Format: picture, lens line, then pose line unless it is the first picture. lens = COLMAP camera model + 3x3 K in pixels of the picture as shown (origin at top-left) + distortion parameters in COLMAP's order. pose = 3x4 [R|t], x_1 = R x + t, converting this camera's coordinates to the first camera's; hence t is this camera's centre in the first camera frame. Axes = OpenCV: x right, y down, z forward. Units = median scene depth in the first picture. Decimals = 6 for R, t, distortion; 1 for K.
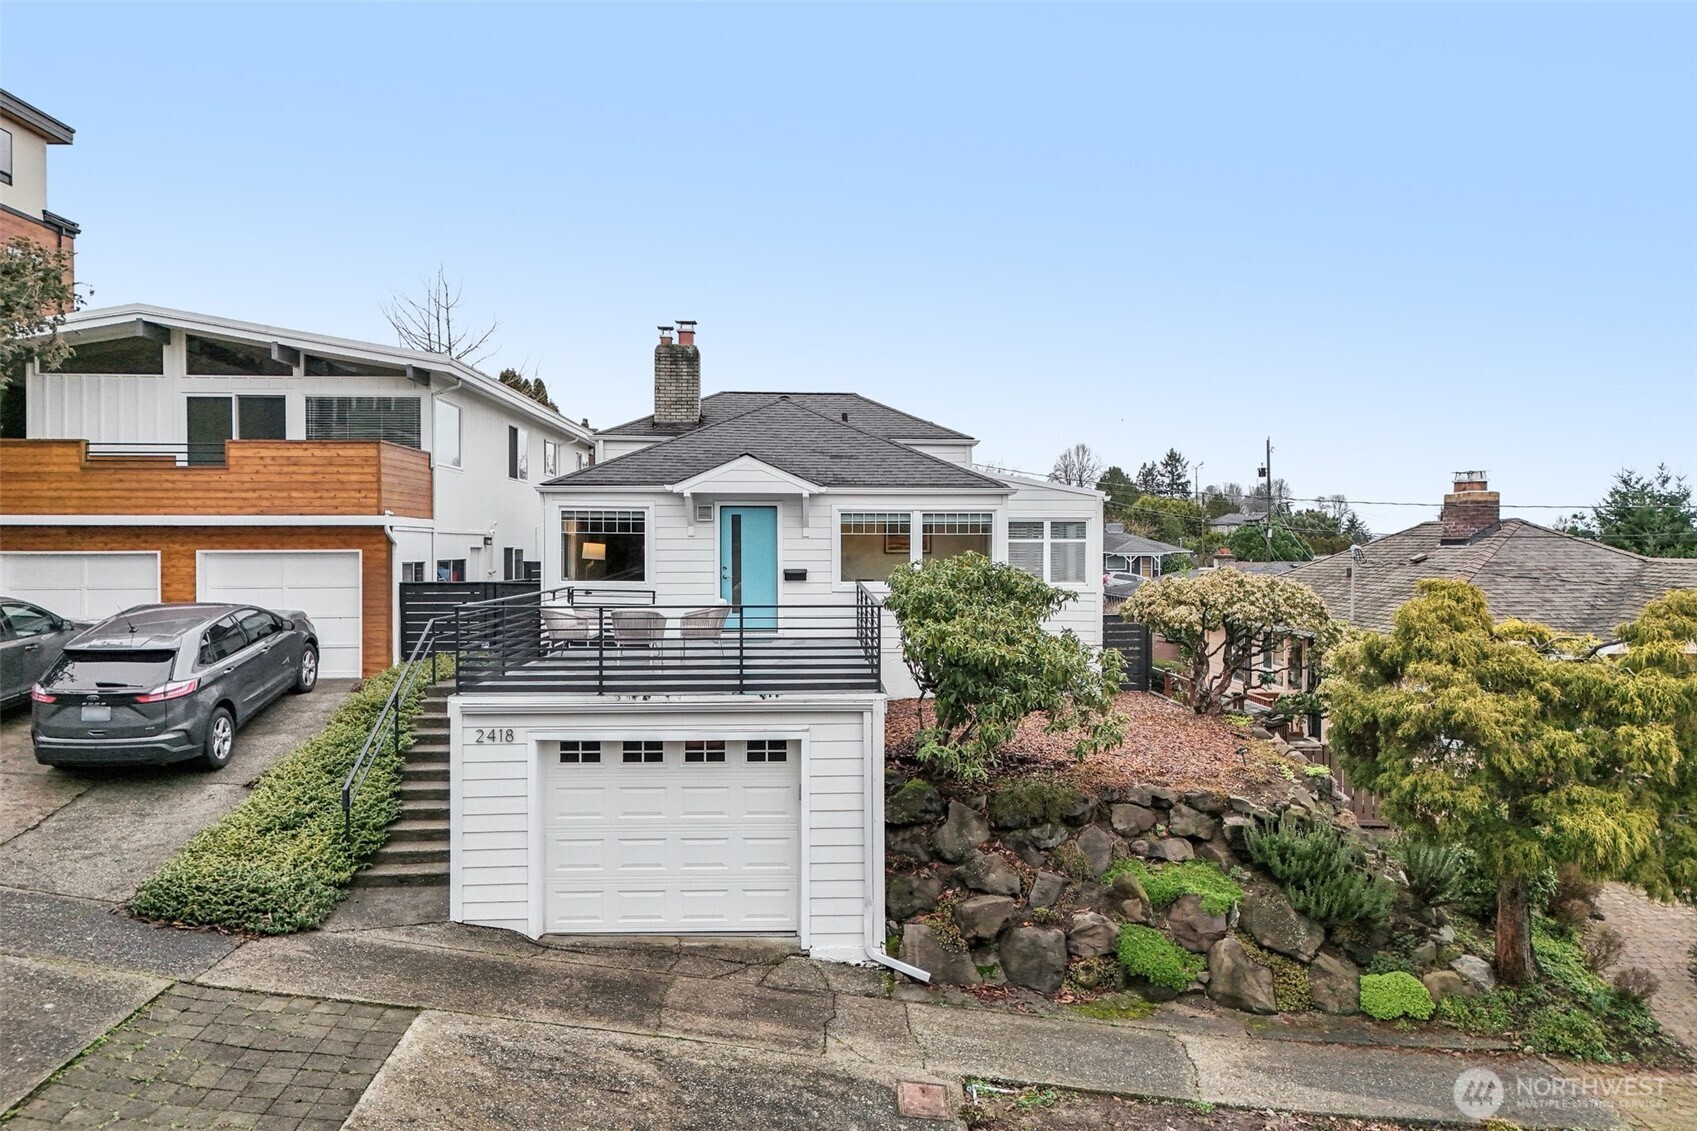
lens RADIAL K [[1250.6, 0, 849.2], [0, 1250.6, 558.8], [0, 0, 1]] dist [0.070219, -0.068788]
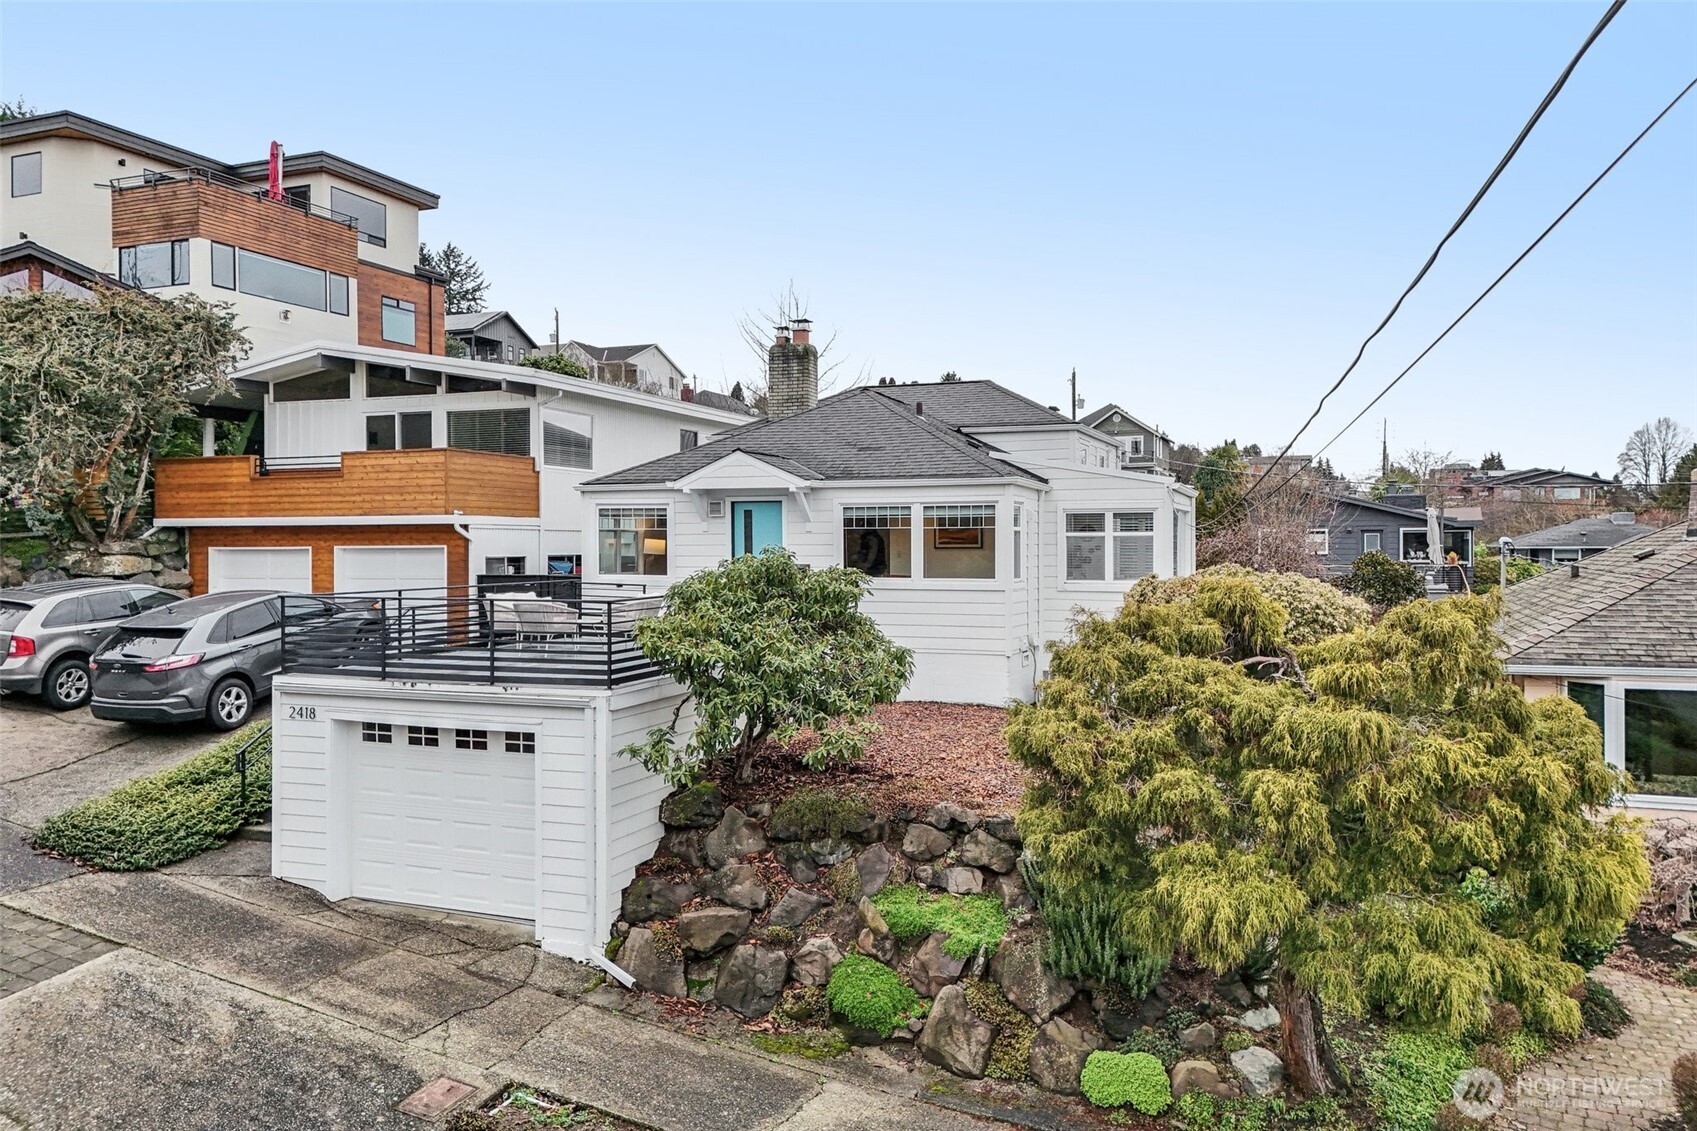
lens RADIAL K [[1250.6, 0, 849.2], [0, 1250.6, 558.8], [0, 0, 1]] dist [0.070219, -0.068788]
pose [[0.916887, 0.002044, -0.399141, 0.542312], [-0.000929, 0.999995, 0.002985, 0.001345], [0.399145, -0.002366, 0.916885, 0.156950]]
